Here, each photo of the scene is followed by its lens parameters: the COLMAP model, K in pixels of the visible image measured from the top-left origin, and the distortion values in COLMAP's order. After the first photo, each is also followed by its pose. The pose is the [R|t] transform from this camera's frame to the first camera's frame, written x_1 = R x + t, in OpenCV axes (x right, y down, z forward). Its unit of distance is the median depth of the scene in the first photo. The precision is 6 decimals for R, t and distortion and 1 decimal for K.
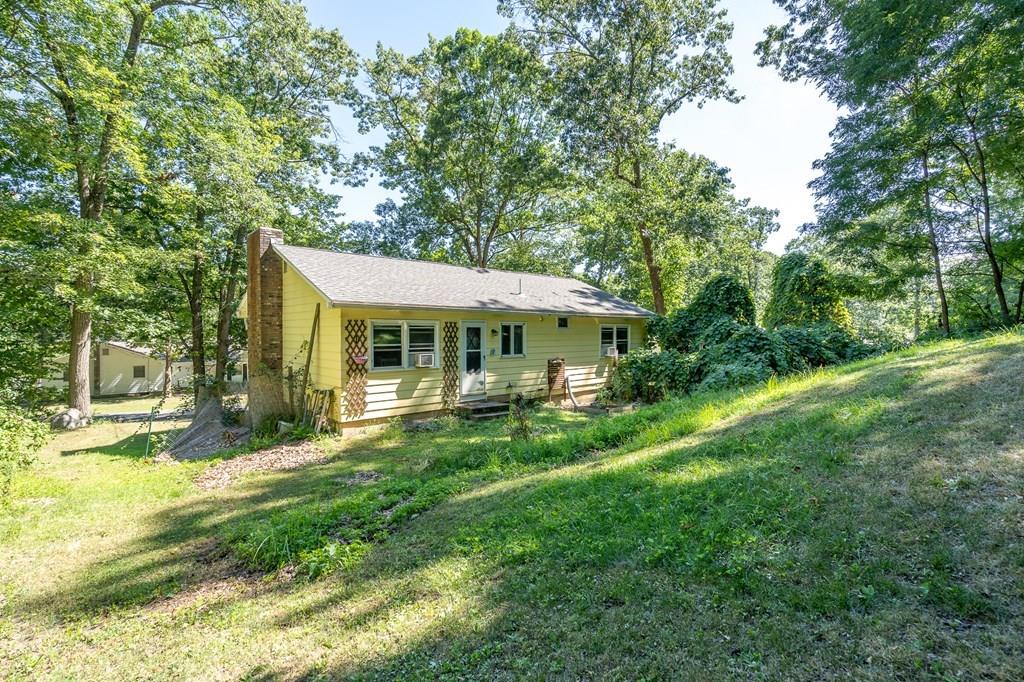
lens RADIAL K [[466.2, 0, 509.5], [0, 466.2, 335.8], [0, 0, 1]] dist [0.002143, 0.001696]
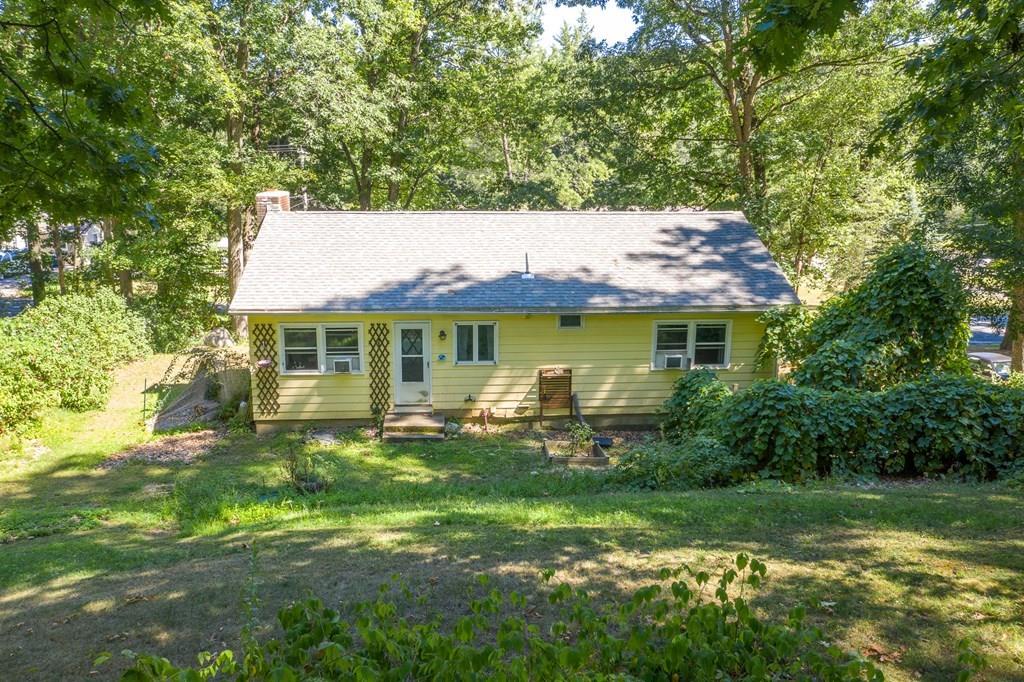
lens RADIAL K [[466.2, 0, 514.2], [0, 466.2, 342.6], [0, 0, 1]] dist [0.002143, 0.001696]
pose [[0.780821, -0.001153, -0.624754, 0.596180], [0.005722, 0.999970, 0.005306, 0.003803], [0.624729, -0.007719, 0.780803, 0.424891]]
